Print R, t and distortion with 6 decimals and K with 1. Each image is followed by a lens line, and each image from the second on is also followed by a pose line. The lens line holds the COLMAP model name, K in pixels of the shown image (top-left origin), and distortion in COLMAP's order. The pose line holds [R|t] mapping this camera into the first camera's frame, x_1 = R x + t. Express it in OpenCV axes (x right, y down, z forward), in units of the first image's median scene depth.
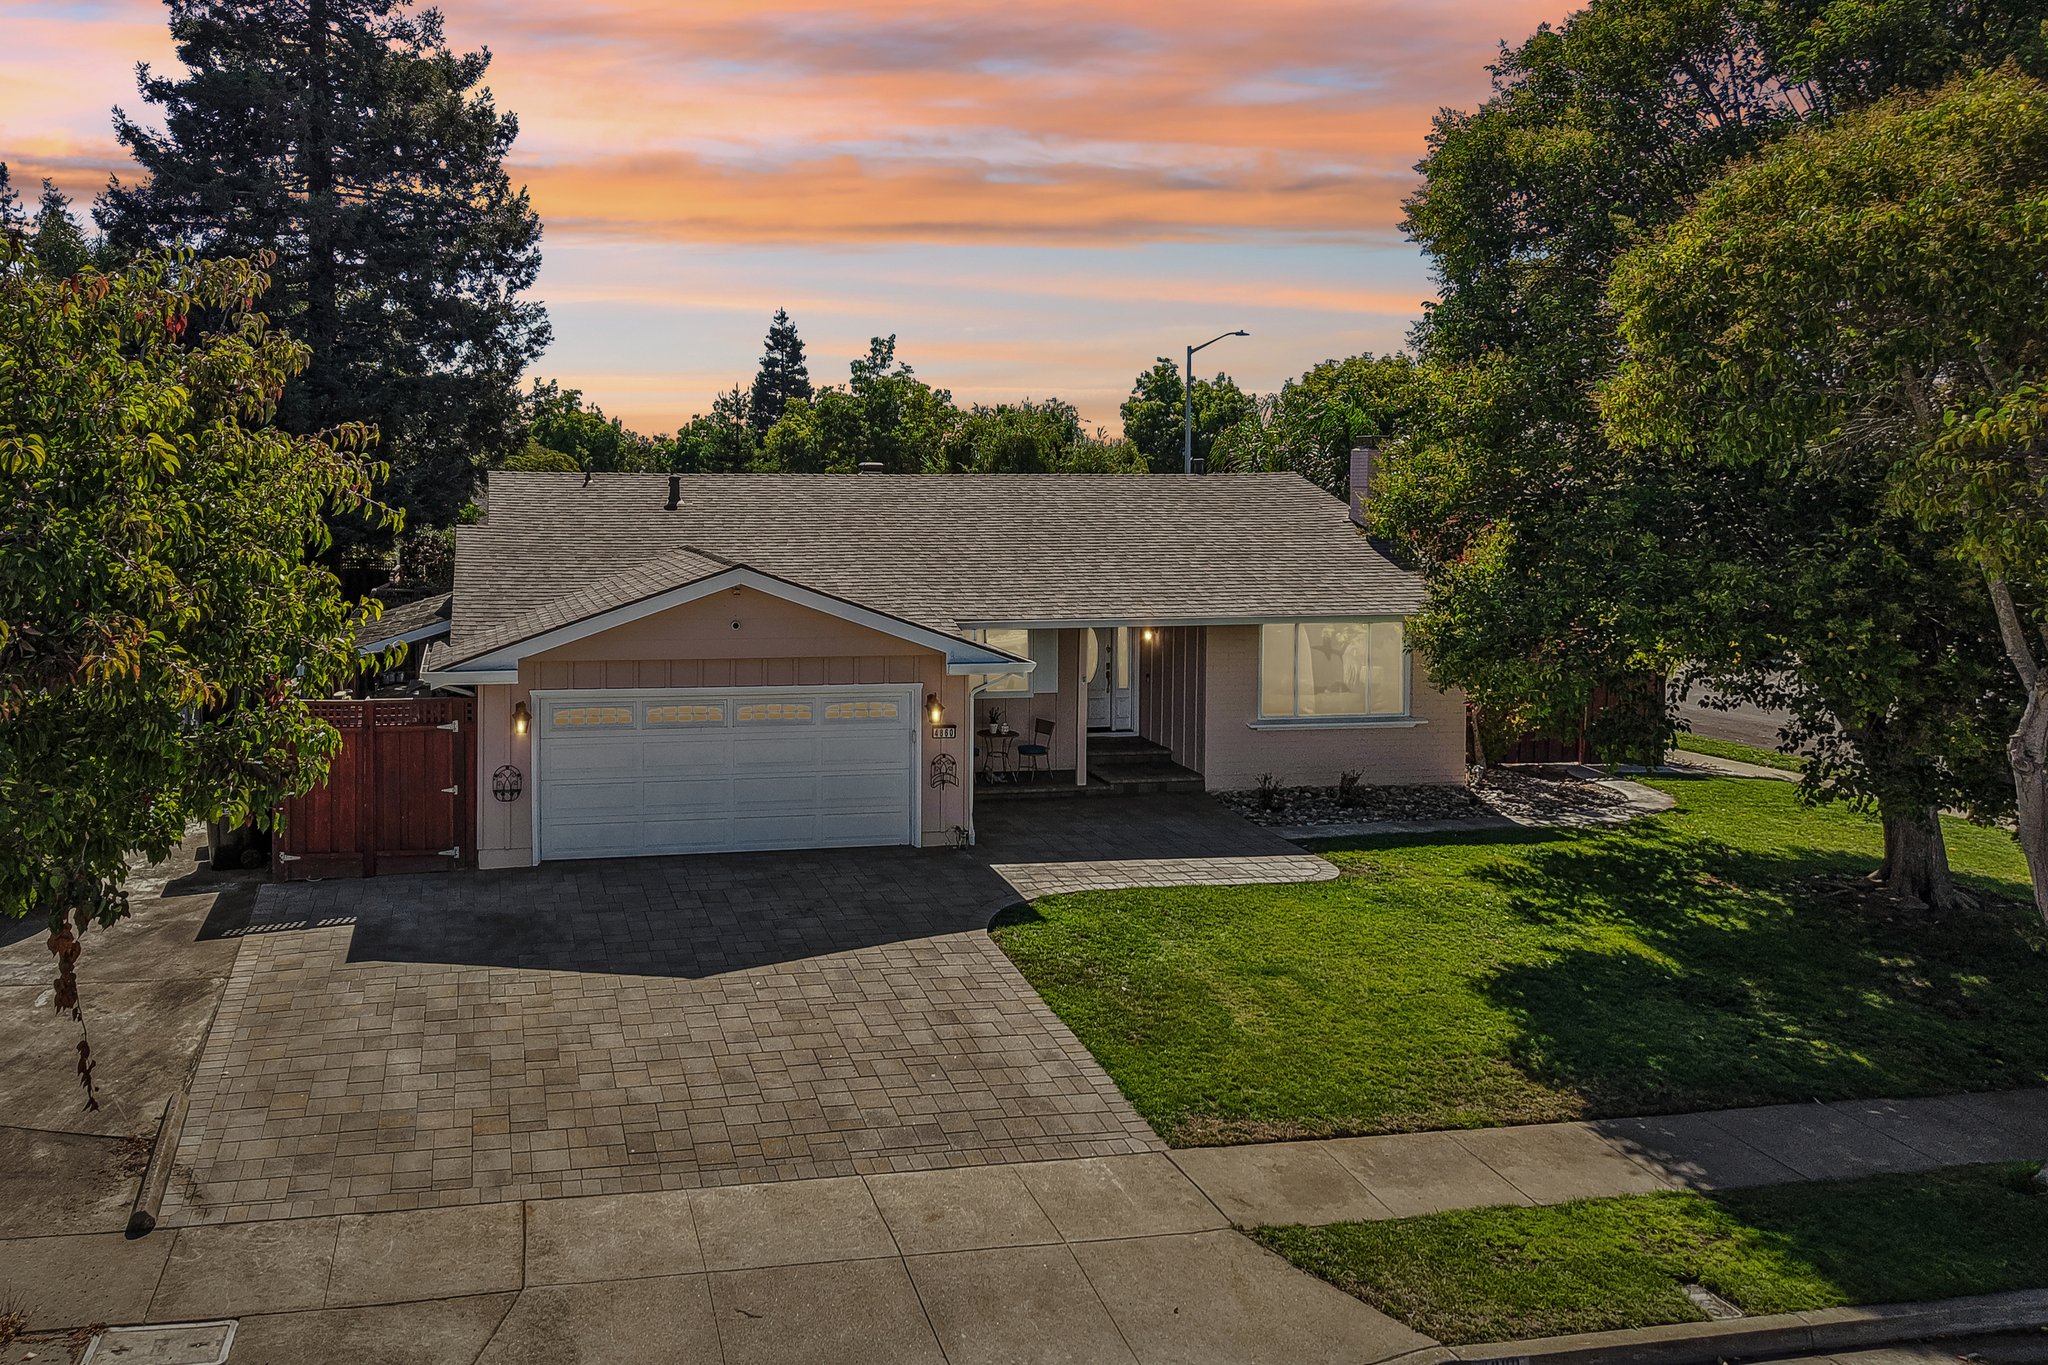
lens RADIAL K [[1568.1, 0, 809.7], [0, 1568.1, 552.0], [0, 0, 1]] dist [-0.001450, 0.001963]
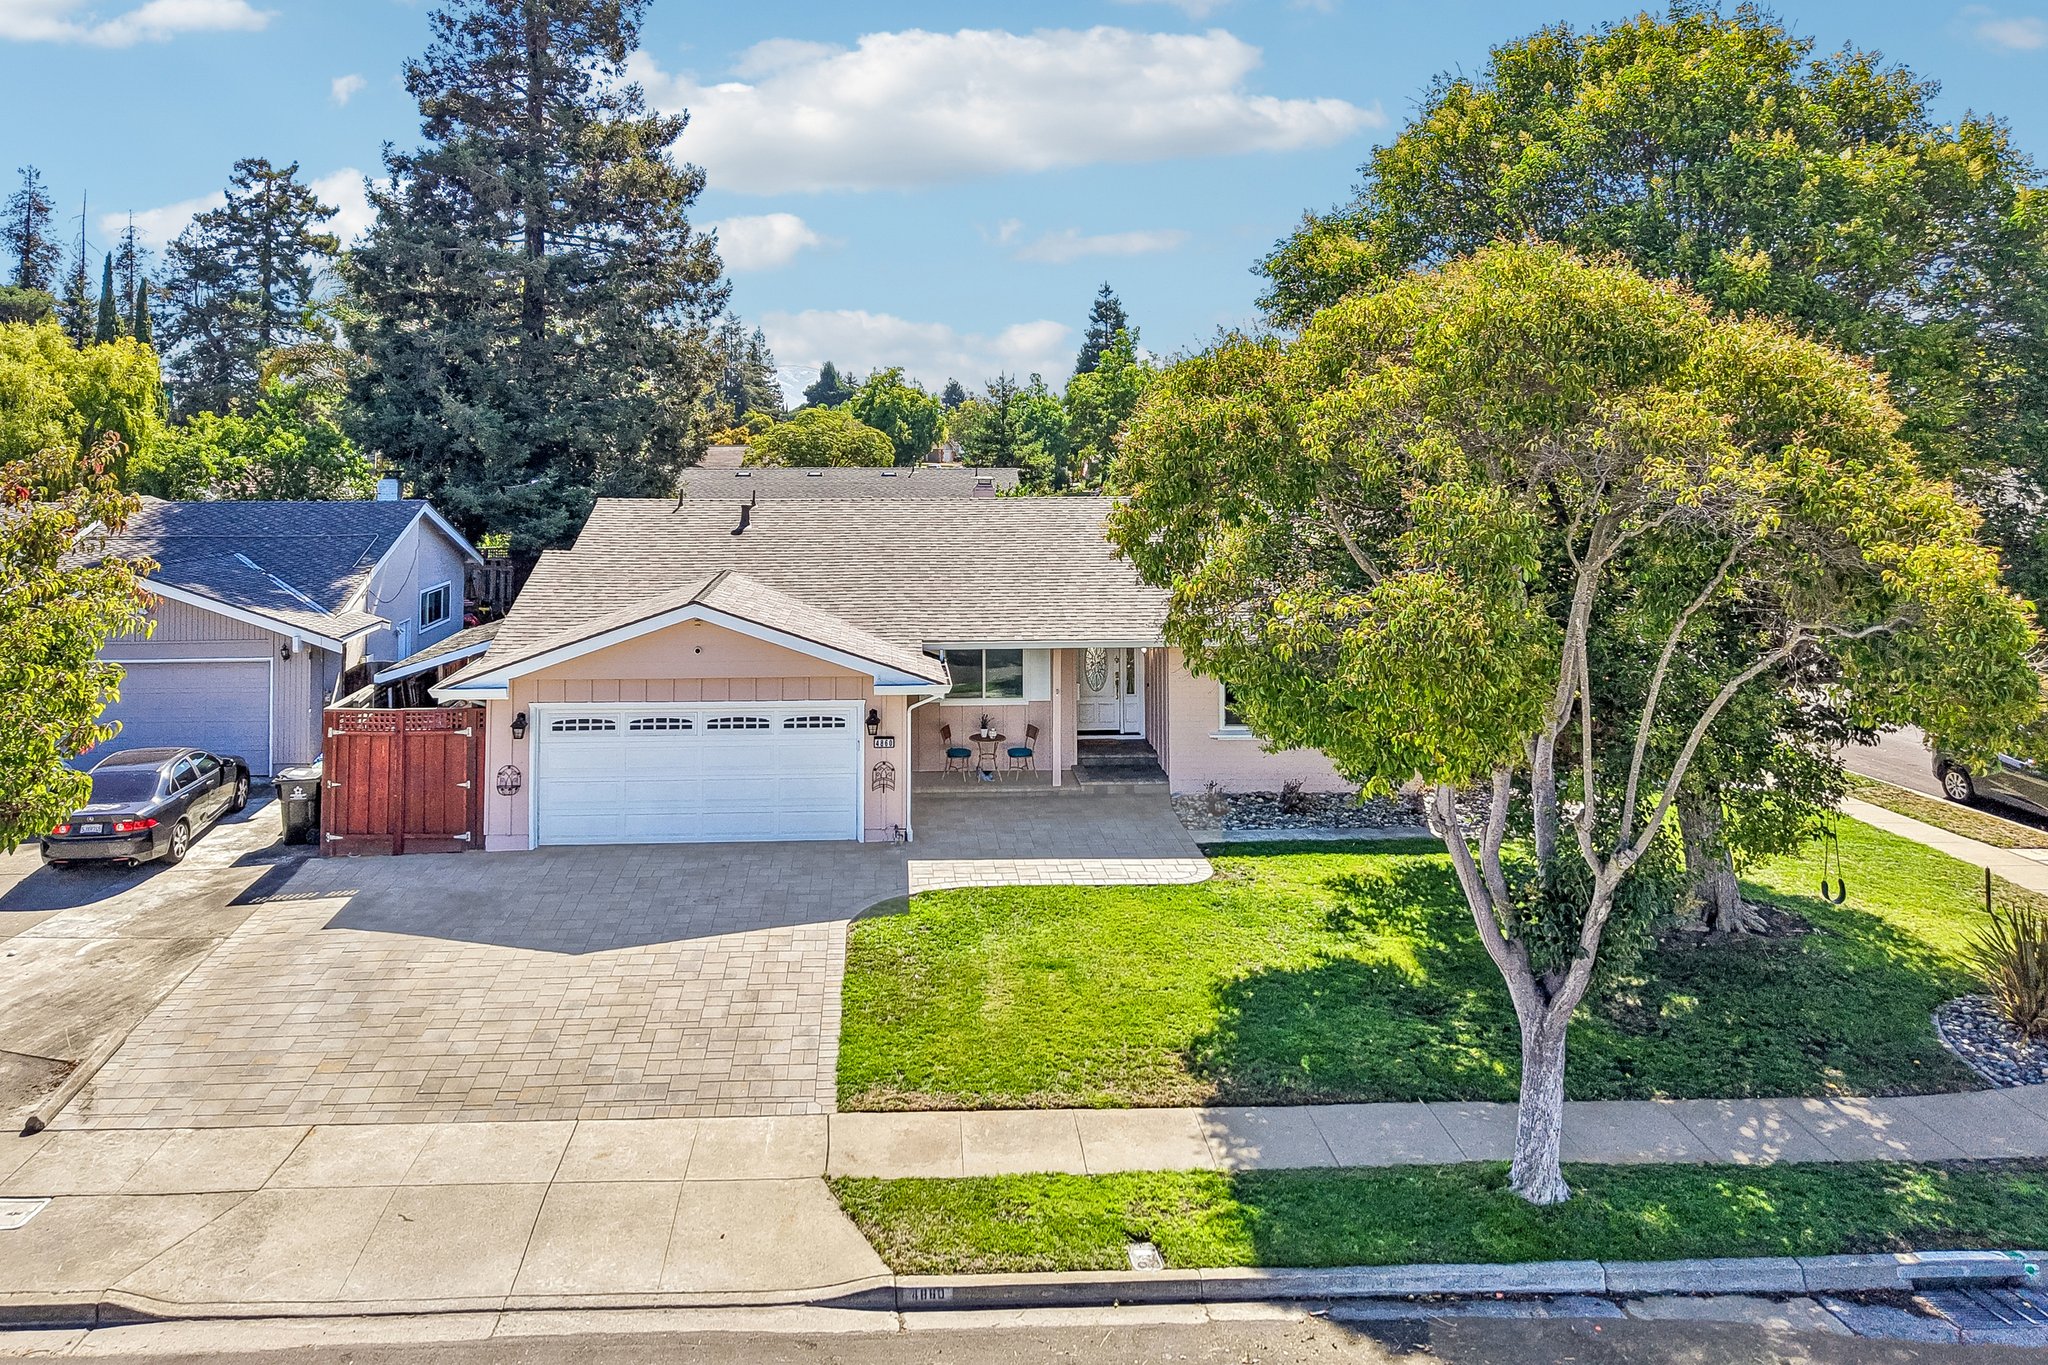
lens RADIAL K [[1539.2, 0, 993.4], [0, 1539.2, 372.7], [0, 0, 1]] dist [-0.000831, -0.003922]
pose [[0.991468, -0.010159, -0.129953, 0.399113], [-0.000998, 0.996338, -0.085501, -0.077921], [0.130345, 0.084901, 0.987827, -0.187354]]
